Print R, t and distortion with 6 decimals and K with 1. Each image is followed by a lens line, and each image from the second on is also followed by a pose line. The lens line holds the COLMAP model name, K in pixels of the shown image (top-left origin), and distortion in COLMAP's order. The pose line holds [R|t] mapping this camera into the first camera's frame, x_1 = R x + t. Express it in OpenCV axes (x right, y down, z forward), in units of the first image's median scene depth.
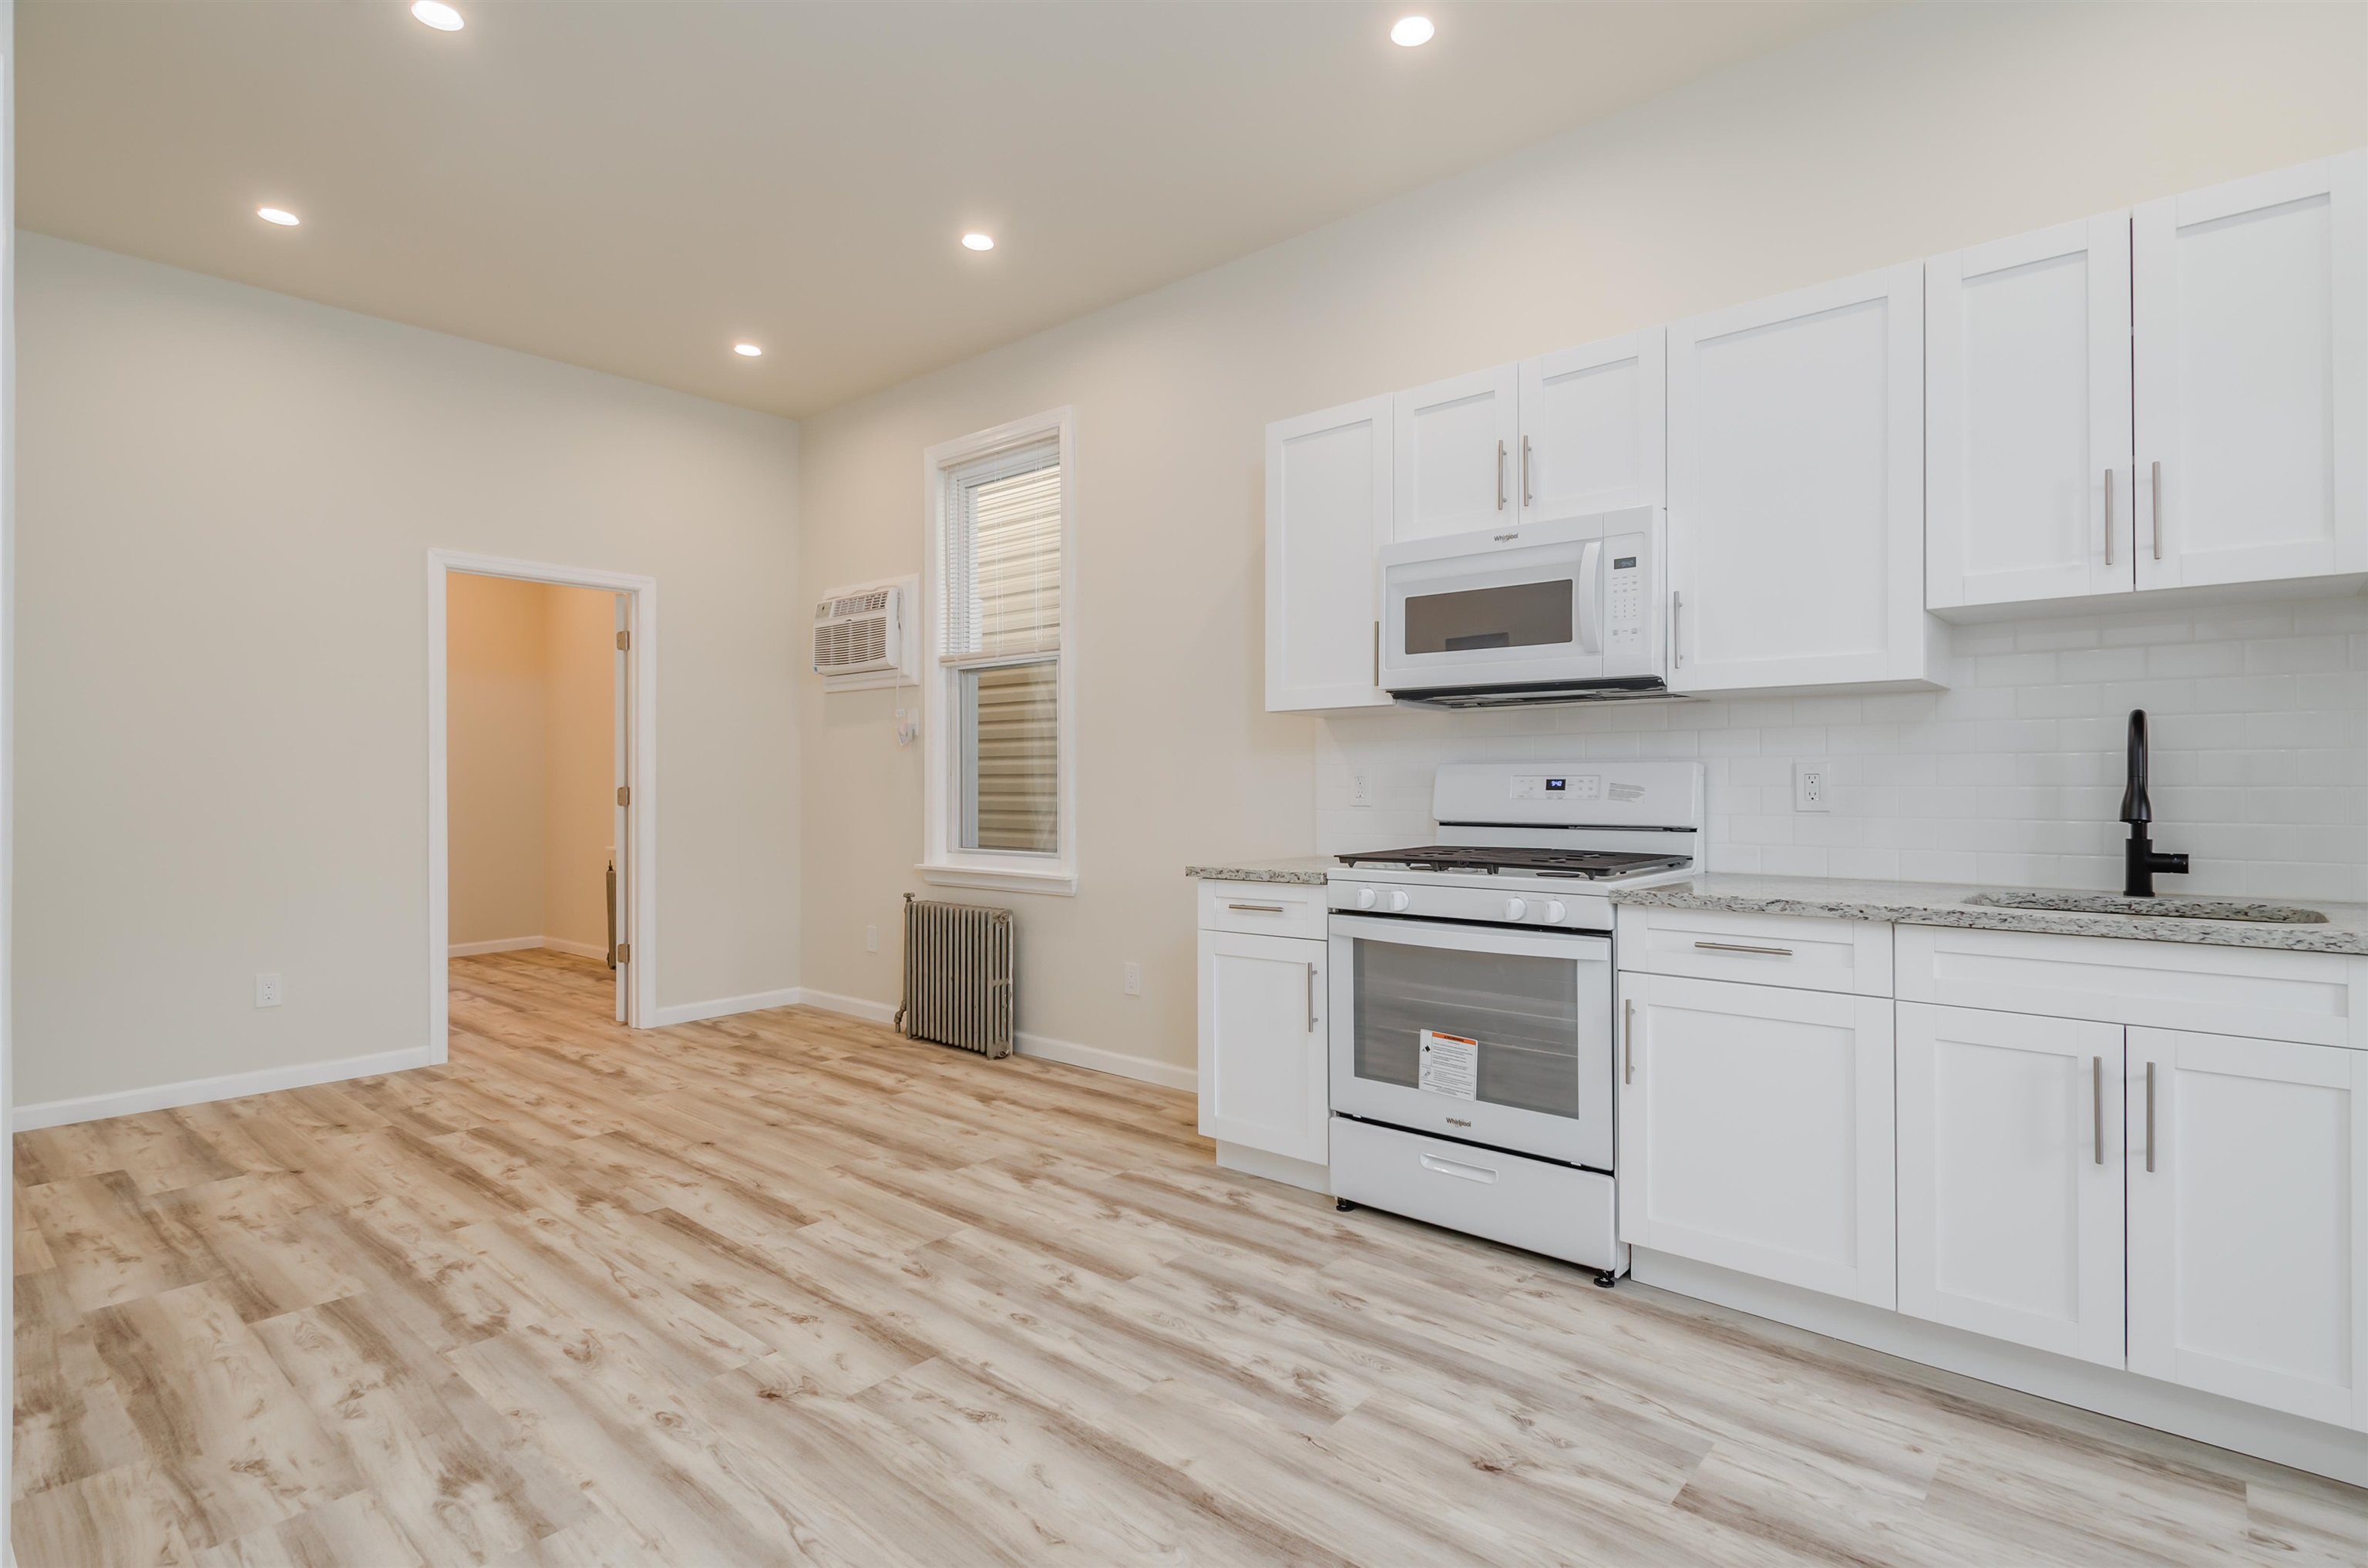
lens RADIAL K [[1089.5, 0, 1228.5], [0, 1089.5, 788.1], [0, 0, 1]] dist [-0.002149, -0.000585]
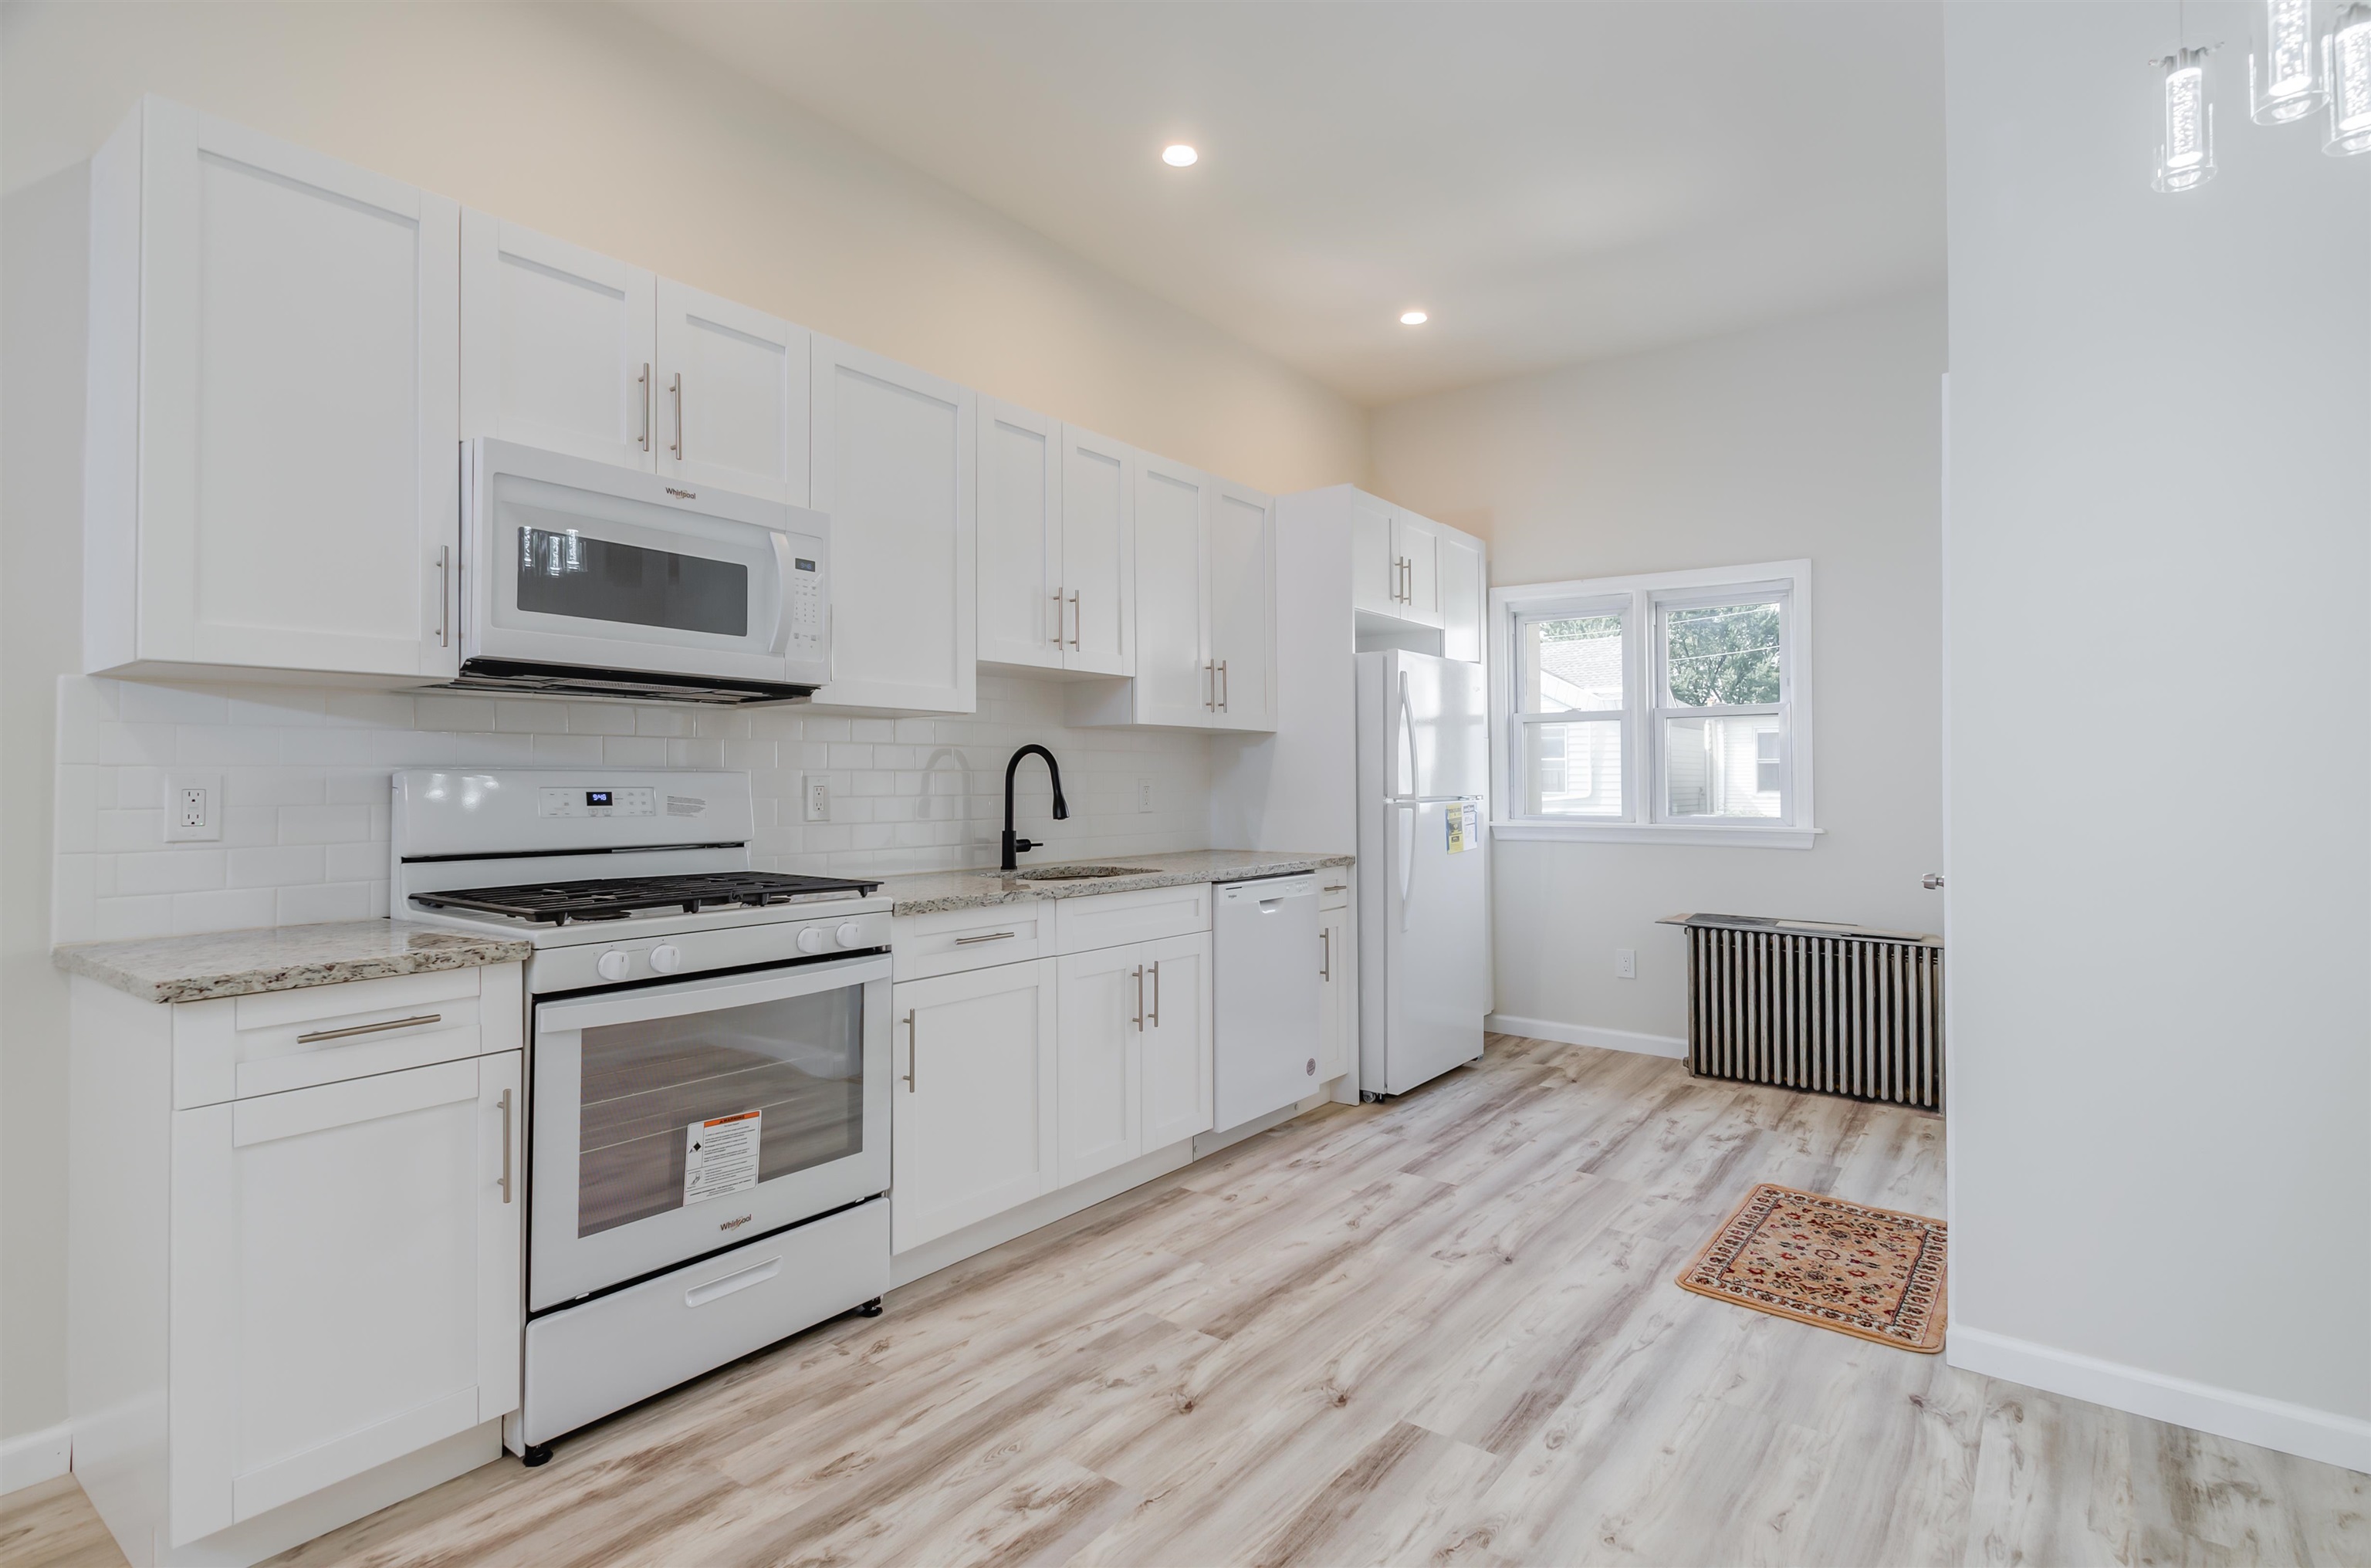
lens RADIAL K [[1166.8, 0, 1169.7], [0, 1166.8, 768.5], [0, 0, 1]] dist [0.003537, -0.000520]
pose [[-0.017413, 0.016080, 0.999719, -0.723755], [0.007138, 0.999847, -0.015958, -0.011099], [-0.999823, 0.006858, -0.017526, 0.768434]]
